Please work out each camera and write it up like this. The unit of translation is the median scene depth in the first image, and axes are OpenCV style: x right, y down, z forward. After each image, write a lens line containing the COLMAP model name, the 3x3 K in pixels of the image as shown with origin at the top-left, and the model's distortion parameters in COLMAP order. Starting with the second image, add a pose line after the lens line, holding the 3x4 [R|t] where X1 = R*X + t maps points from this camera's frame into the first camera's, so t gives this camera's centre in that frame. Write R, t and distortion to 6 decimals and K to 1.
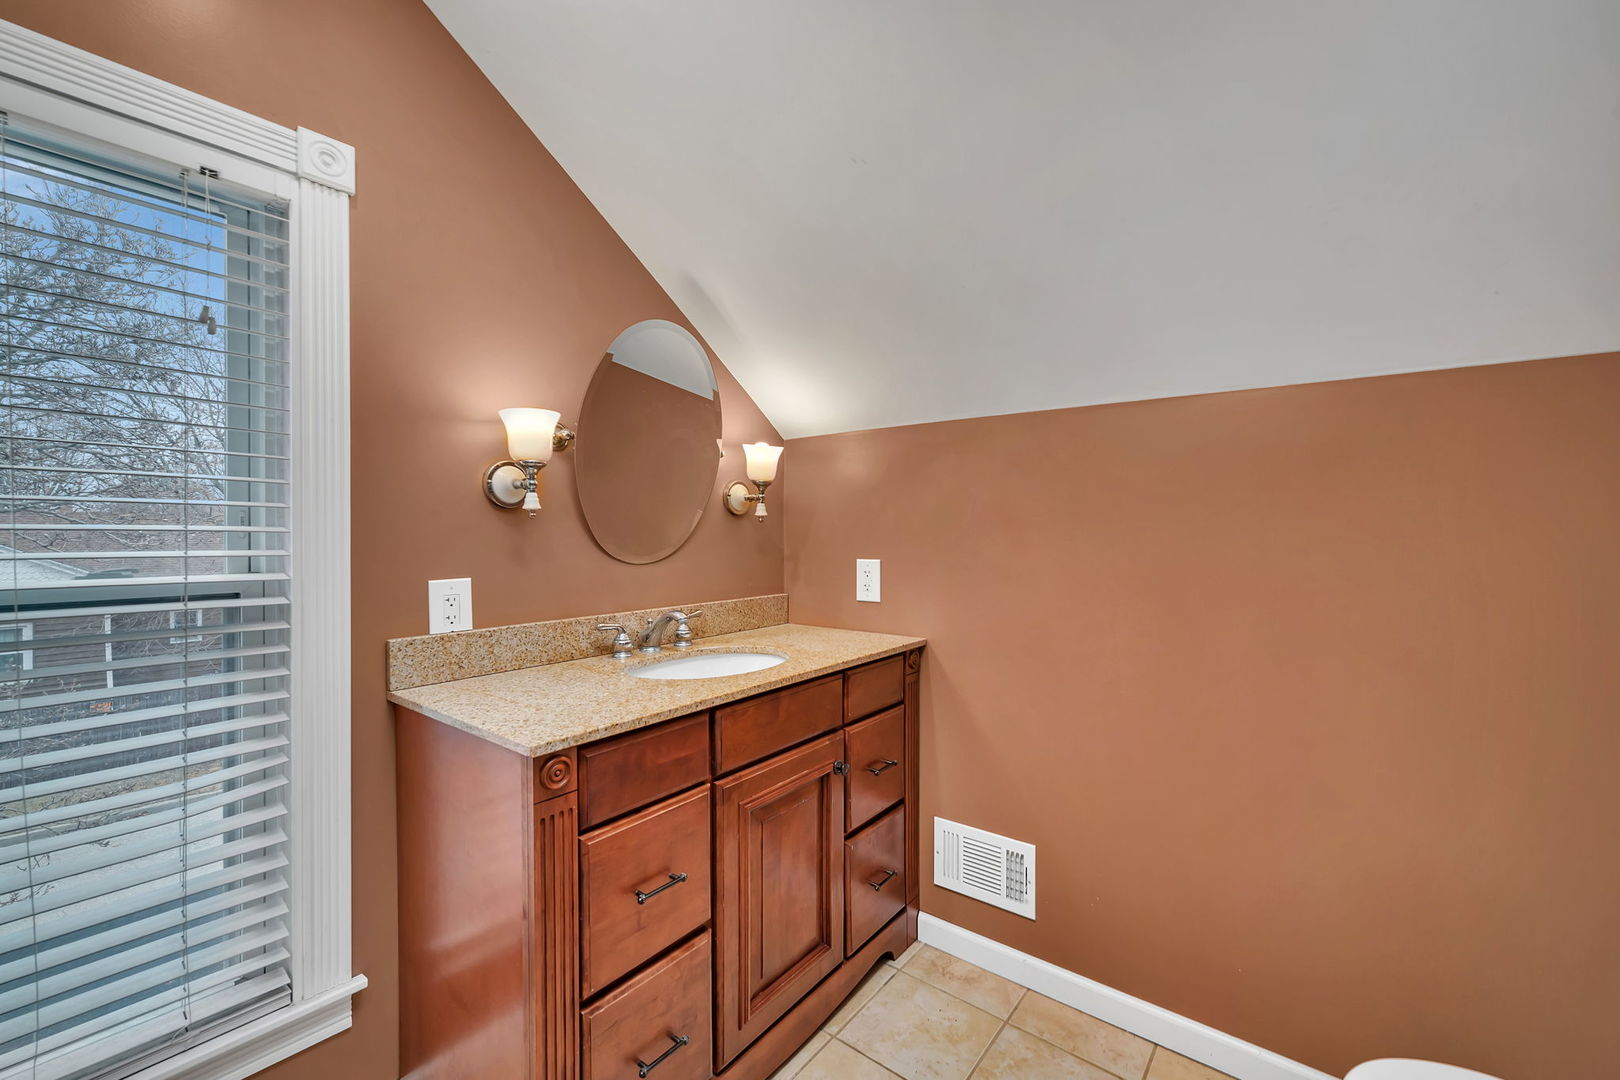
lens RADIAL K [[664.4, 0, 806.1], [0, 664.4, 541.0], [0, 0, 1]] dist [-0.001735, -0.000181]
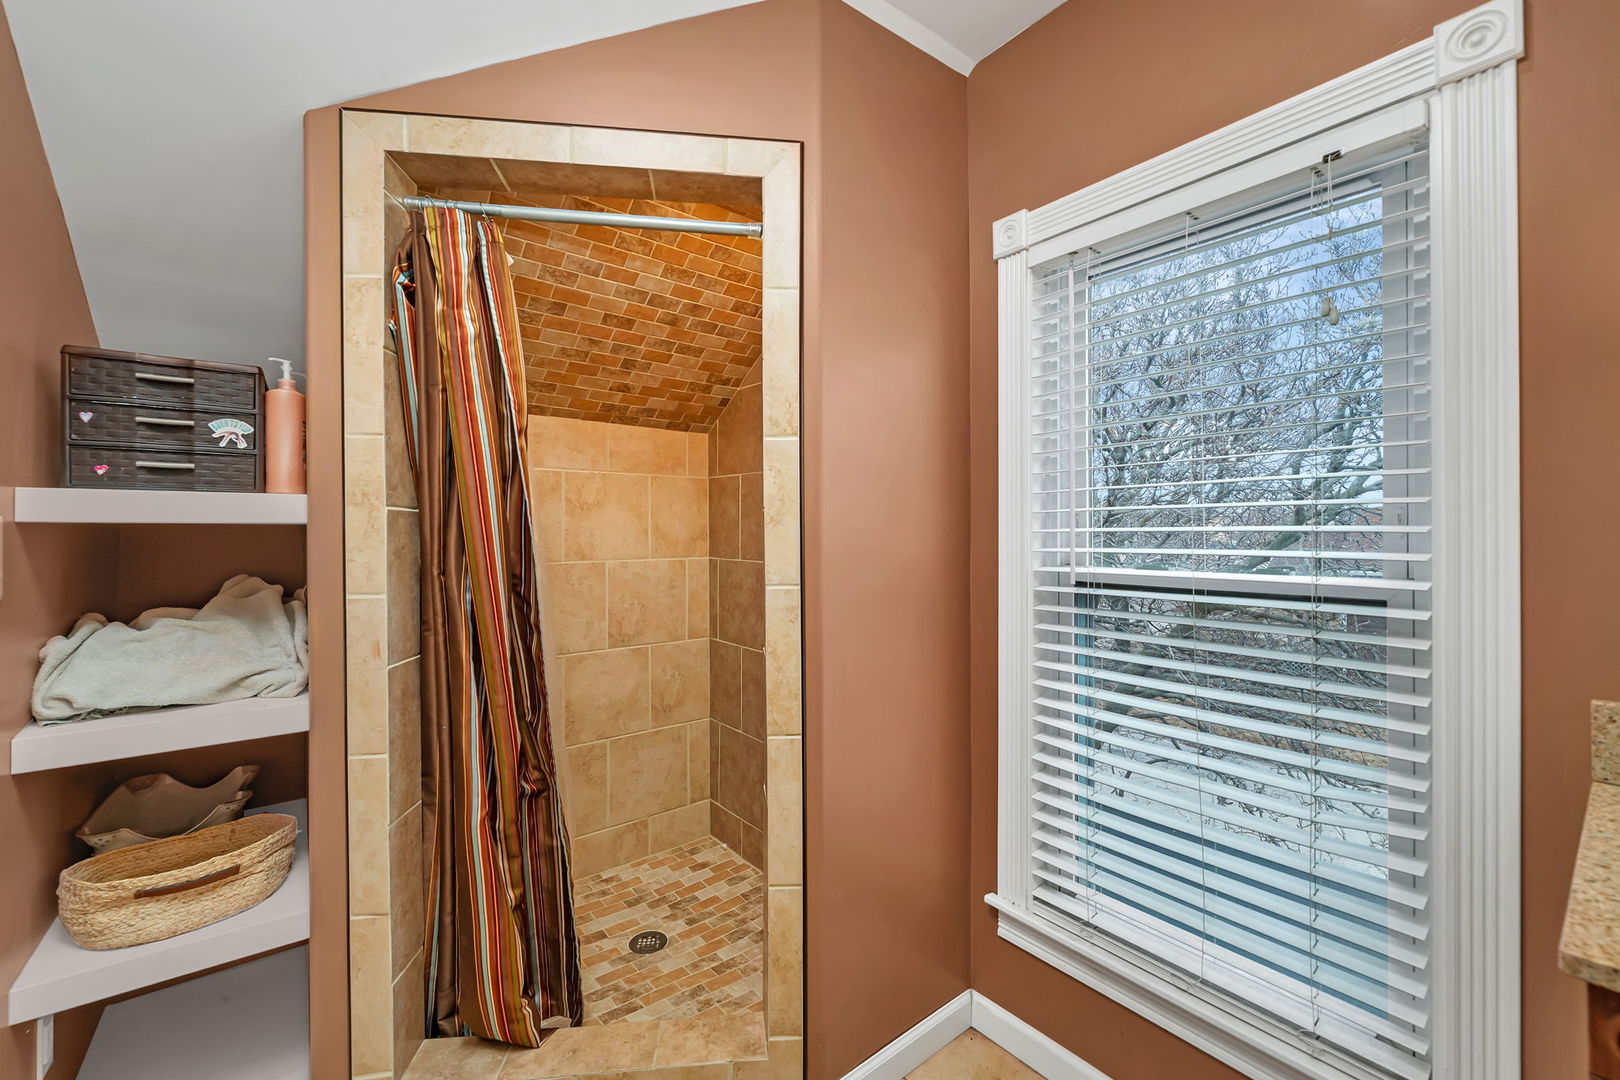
lens RADIAL K [[664.4, 0, 806.6], [0, 664.4, 533.0], [0, 0, 1]] dist [-0.001735, -0.000181]
pose [[-0.235596, -0.003347, -0.971845, 0.196814], [-0.012899, 0.999917, -0.000317, -0.002541], [0.971765, 0.012461, -0.235620, 0.469421]]
